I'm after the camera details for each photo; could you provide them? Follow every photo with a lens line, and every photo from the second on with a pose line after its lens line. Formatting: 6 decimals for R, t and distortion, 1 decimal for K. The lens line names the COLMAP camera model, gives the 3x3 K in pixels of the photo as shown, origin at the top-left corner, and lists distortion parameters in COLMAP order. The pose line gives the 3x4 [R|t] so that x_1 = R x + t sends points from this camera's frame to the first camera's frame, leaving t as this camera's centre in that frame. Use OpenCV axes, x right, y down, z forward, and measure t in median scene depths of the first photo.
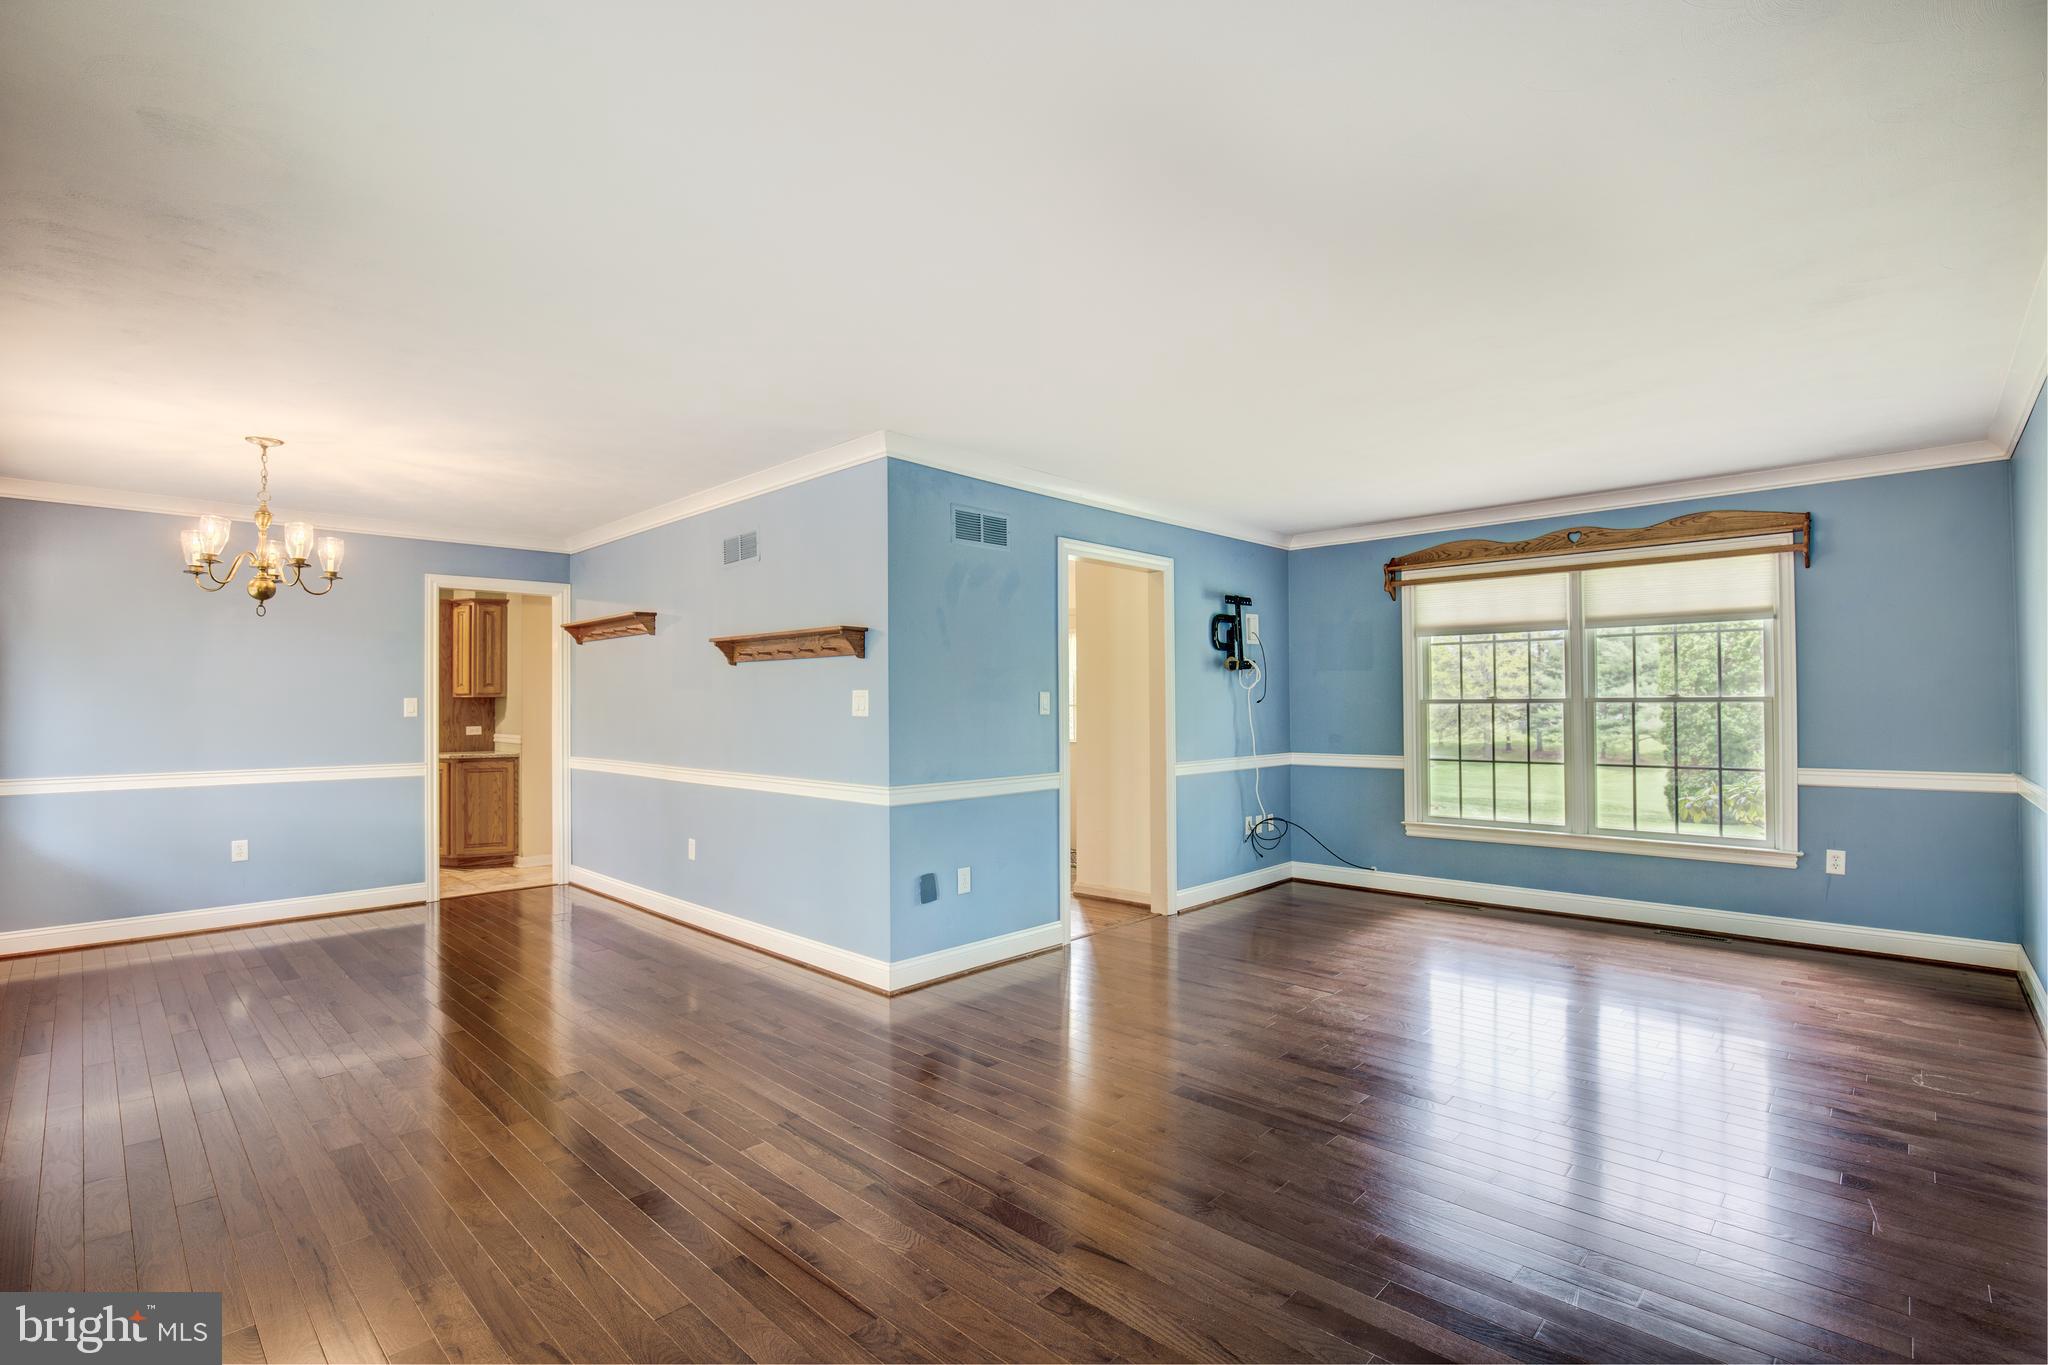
lens RADIAL K [[938.6, 0, 1010.3], [0, 938.6, 694.4], [0, 0, 1]] dist [-0.030054, 0.003641]
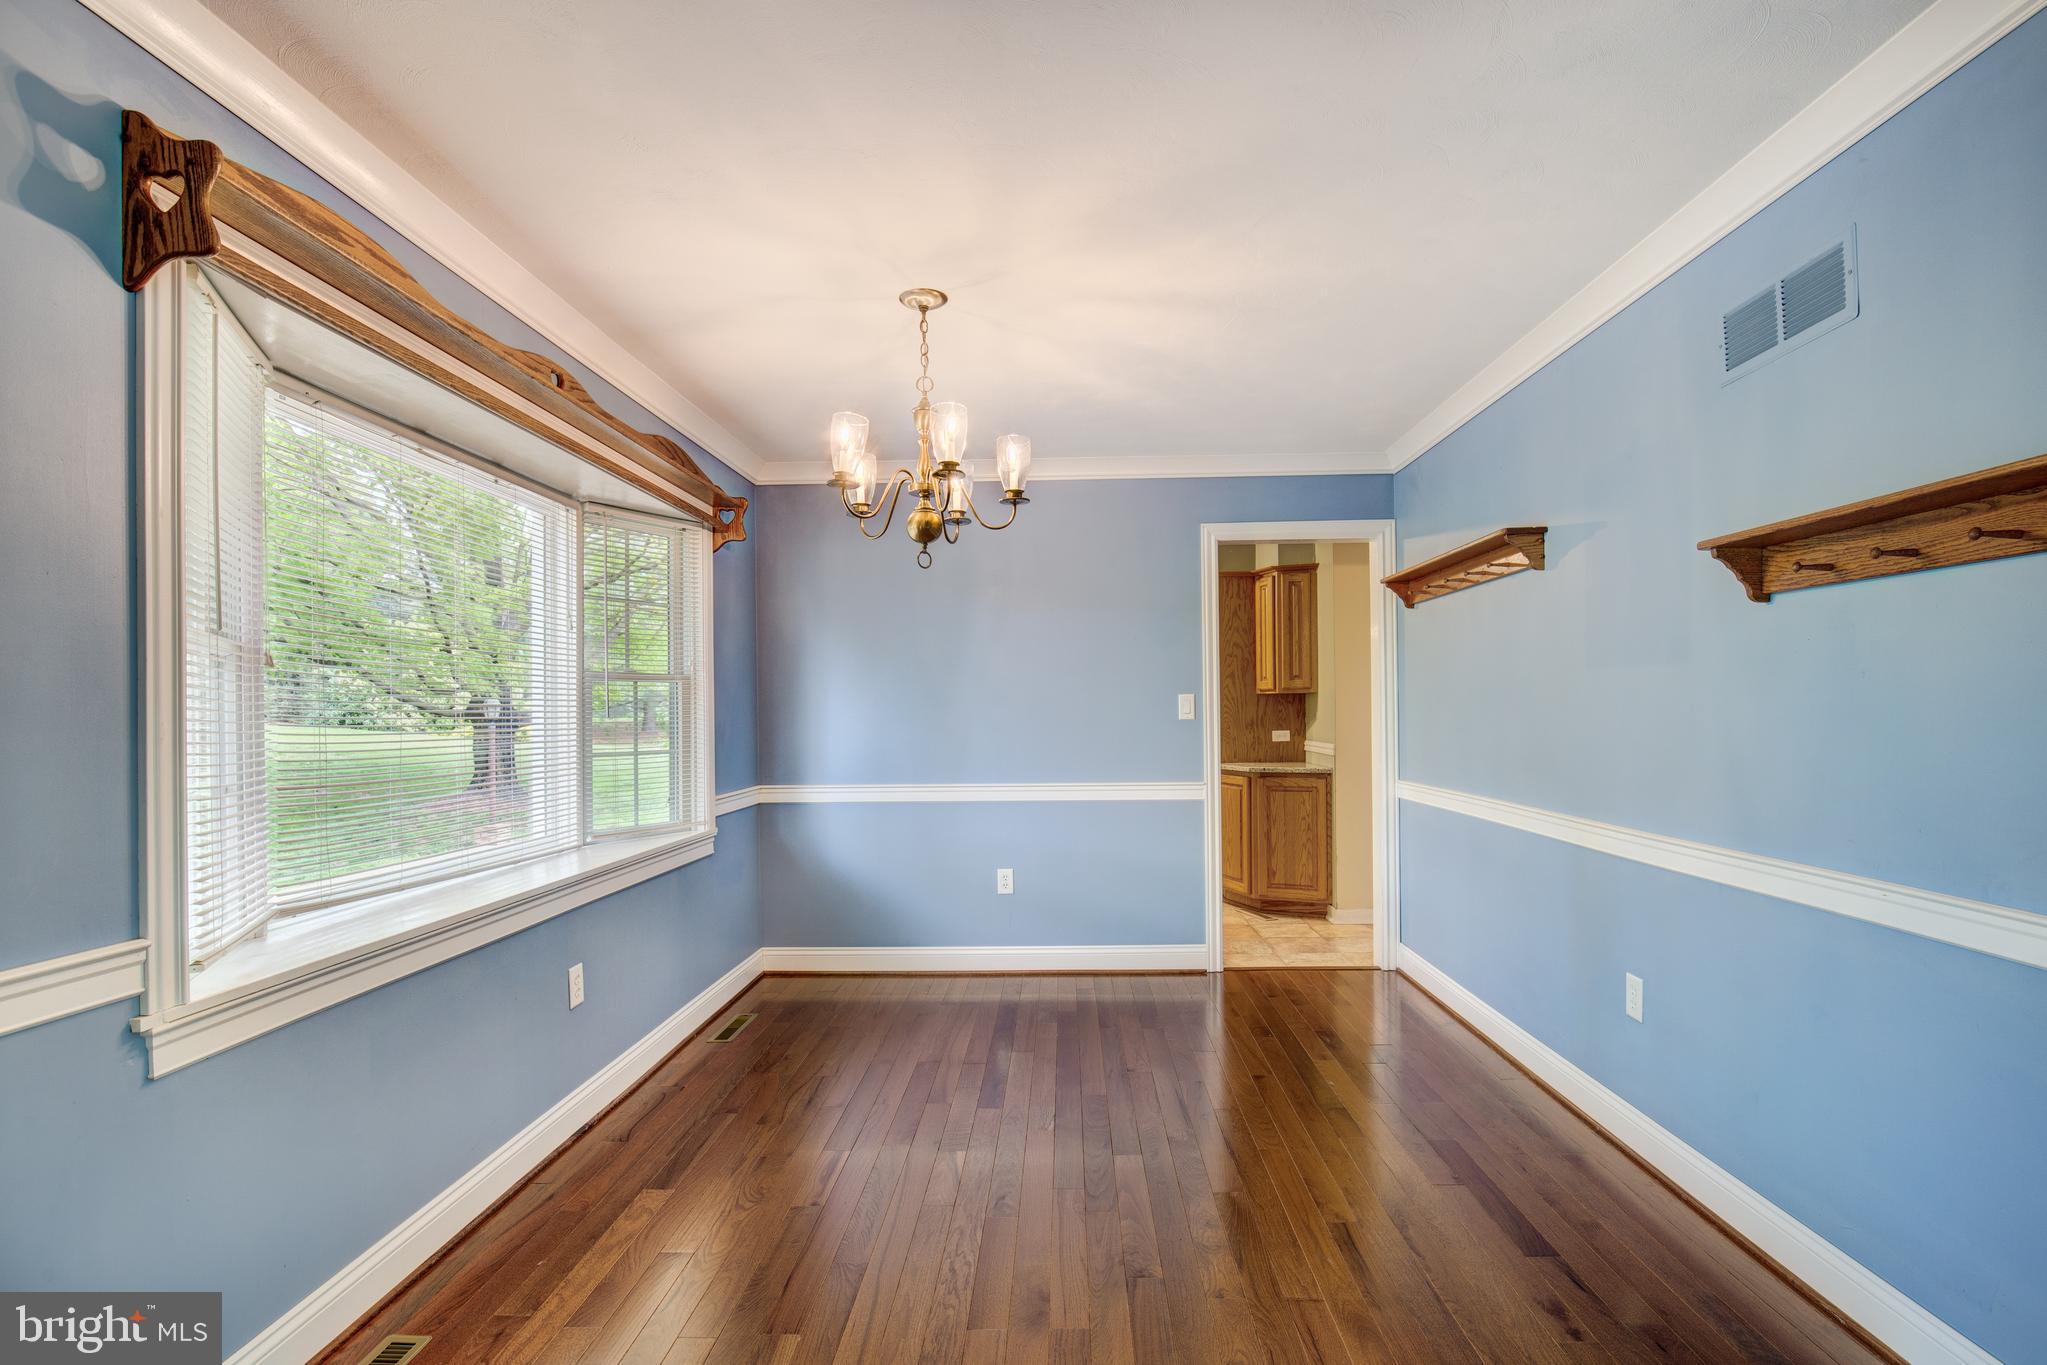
lens RADIAL K [[938.2, 0, 1044.1], [0, 938.2, 713.5], [0, 0, 1]] dist [-0.030054, 0.003641]
pose [[0.688611, 0.000015, -0.725131, -0.167083], [0.015173, 0.999781, 0.014430, 0.006443], [0.724973, -0.020939, 0.688459, 0.369189]]
